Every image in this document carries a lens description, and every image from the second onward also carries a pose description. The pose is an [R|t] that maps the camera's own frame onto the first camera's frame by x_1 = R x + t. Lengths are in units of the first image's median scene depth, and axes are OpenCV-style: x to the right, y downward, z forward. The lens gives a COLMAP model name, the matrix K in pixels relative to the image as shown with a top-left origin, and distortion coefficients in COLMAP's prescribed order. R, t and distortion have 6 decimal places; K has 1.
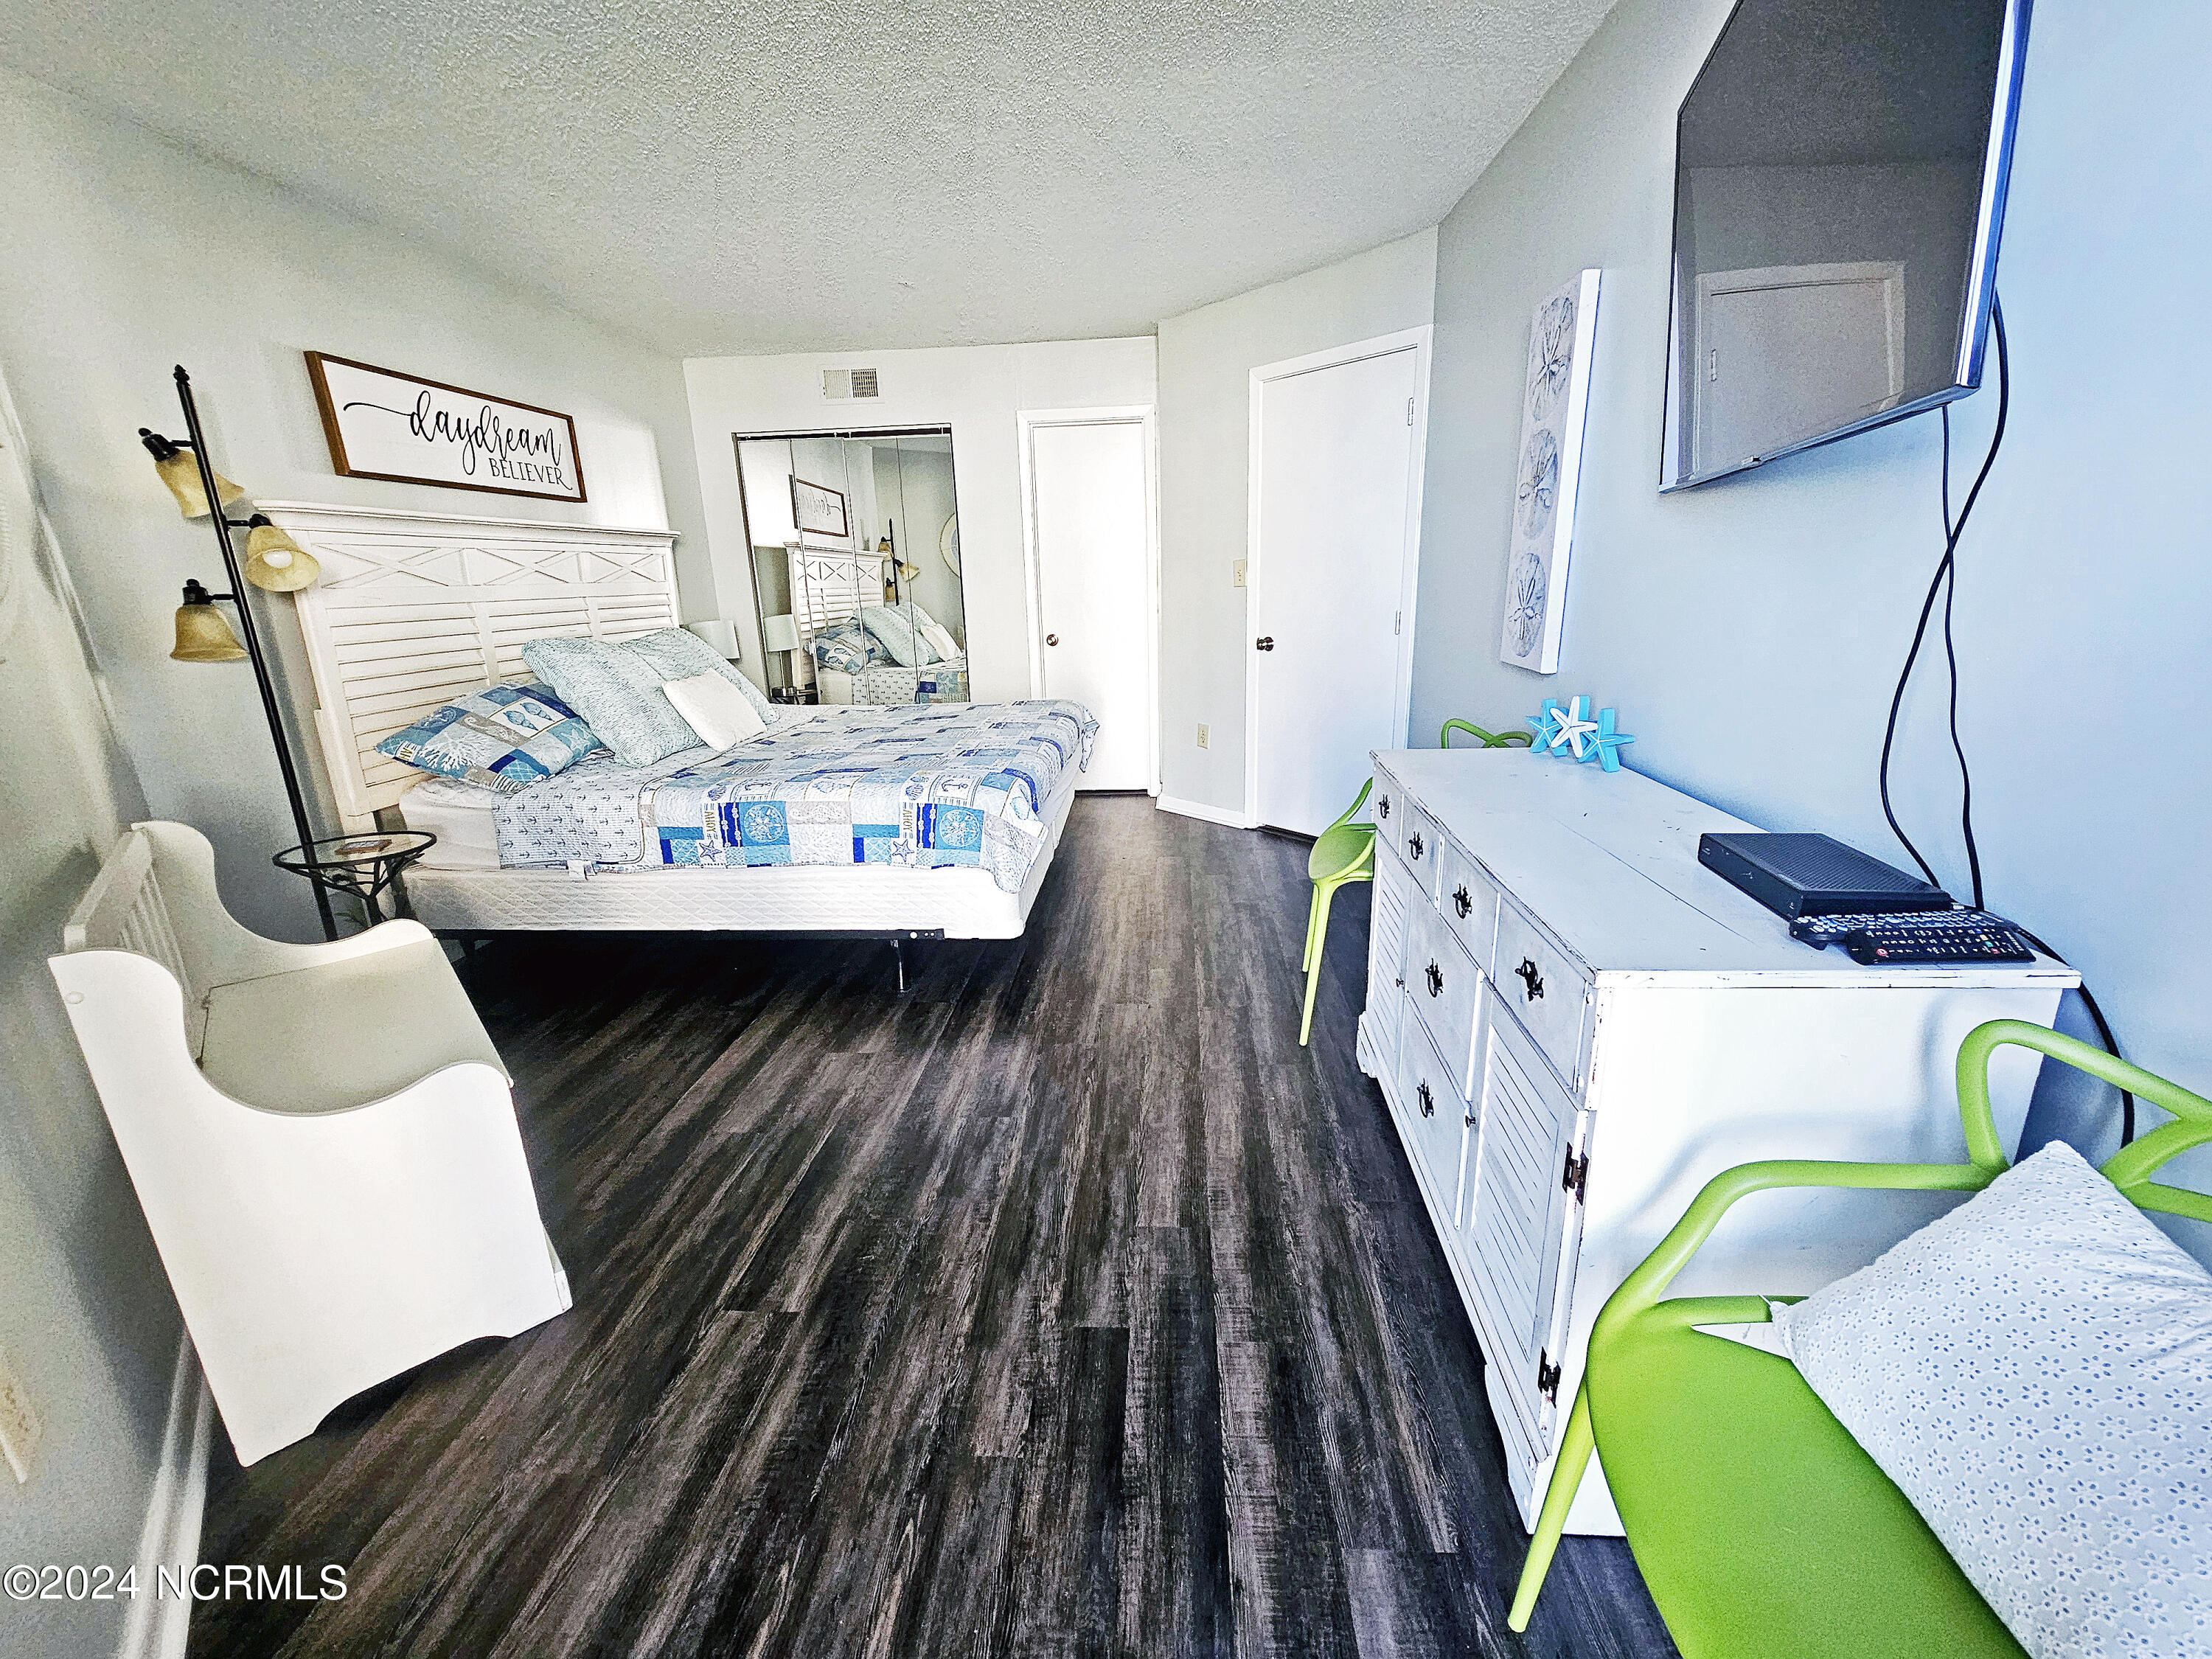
lens RADIAL K [[898.8, 0, 1105.3], [0, 898.8, 824.2], [0, 0, 1]] dist [-0.000978, -0.000840]
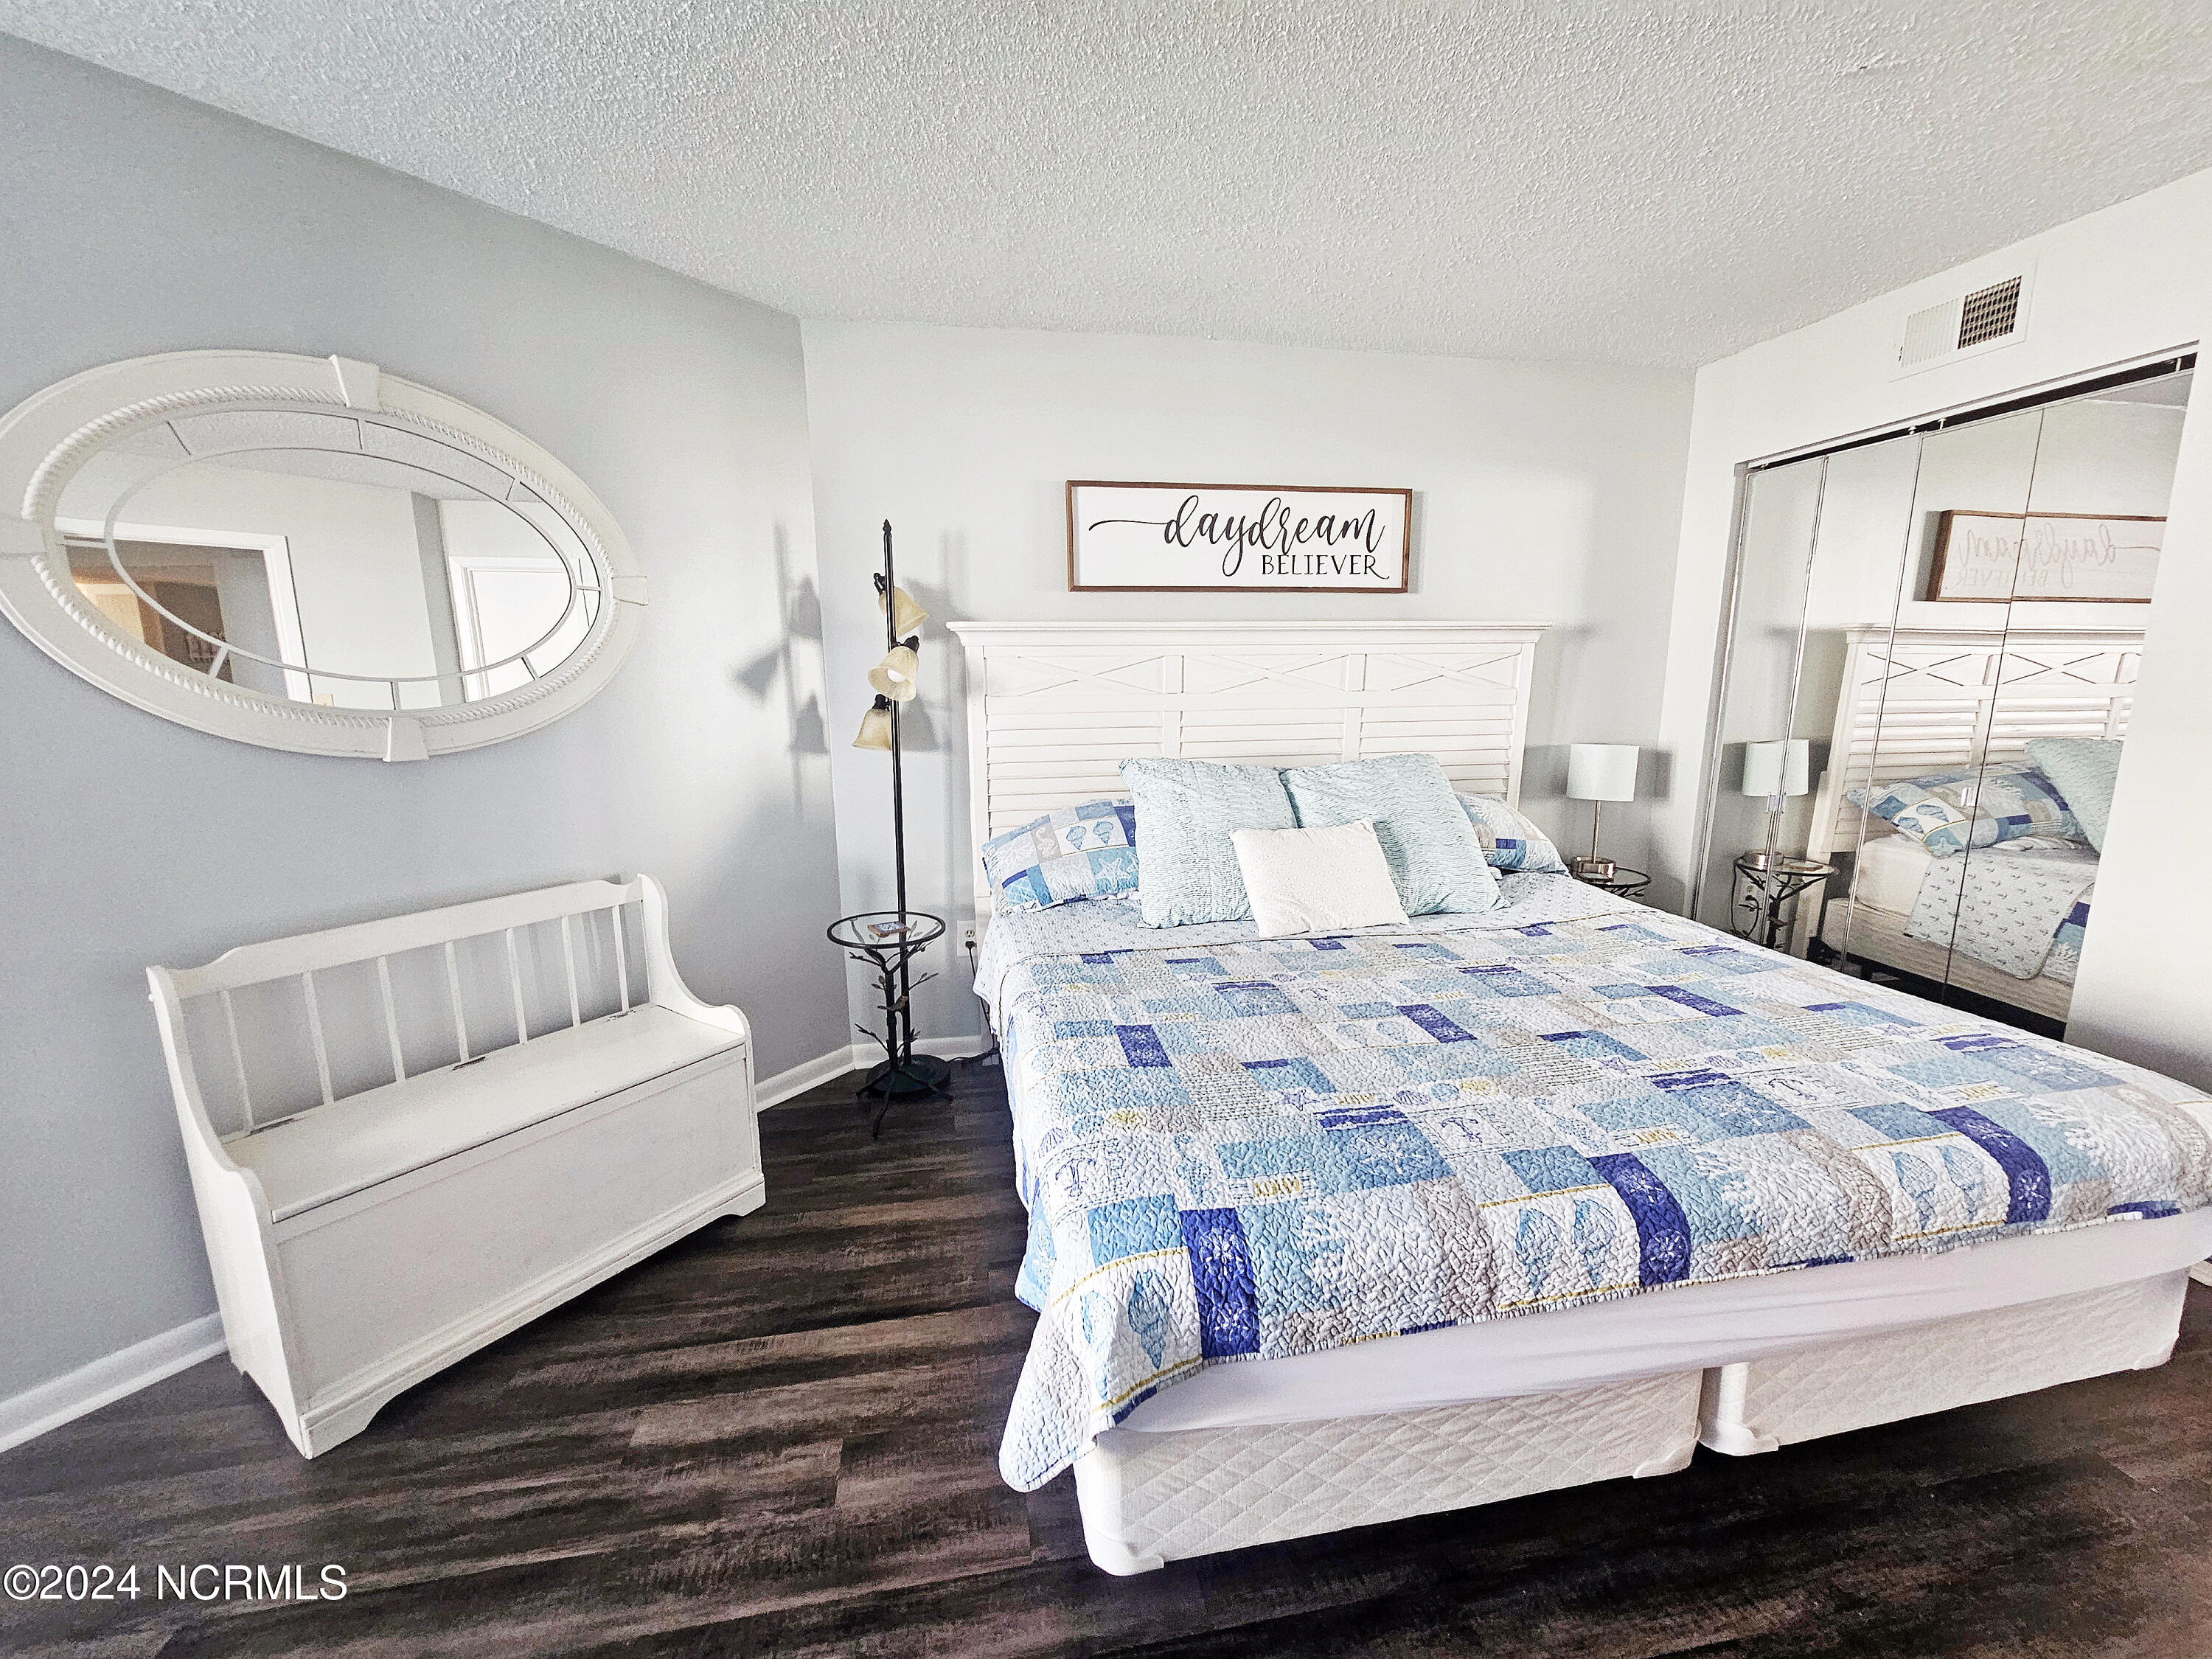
lens RADIAL K [[898.8, 0, 1108.4], [0, 898.8, 841.4], [0, 0, 1]] dist [-0.000978, -0.000840]
pose [[0.260301, 0.201449, -0.944278, 0.181840], [-0.256809, 0.957209, 0.133416, -0.200291], [0.930748, 0.207771, 0.300897, 0.607006]]
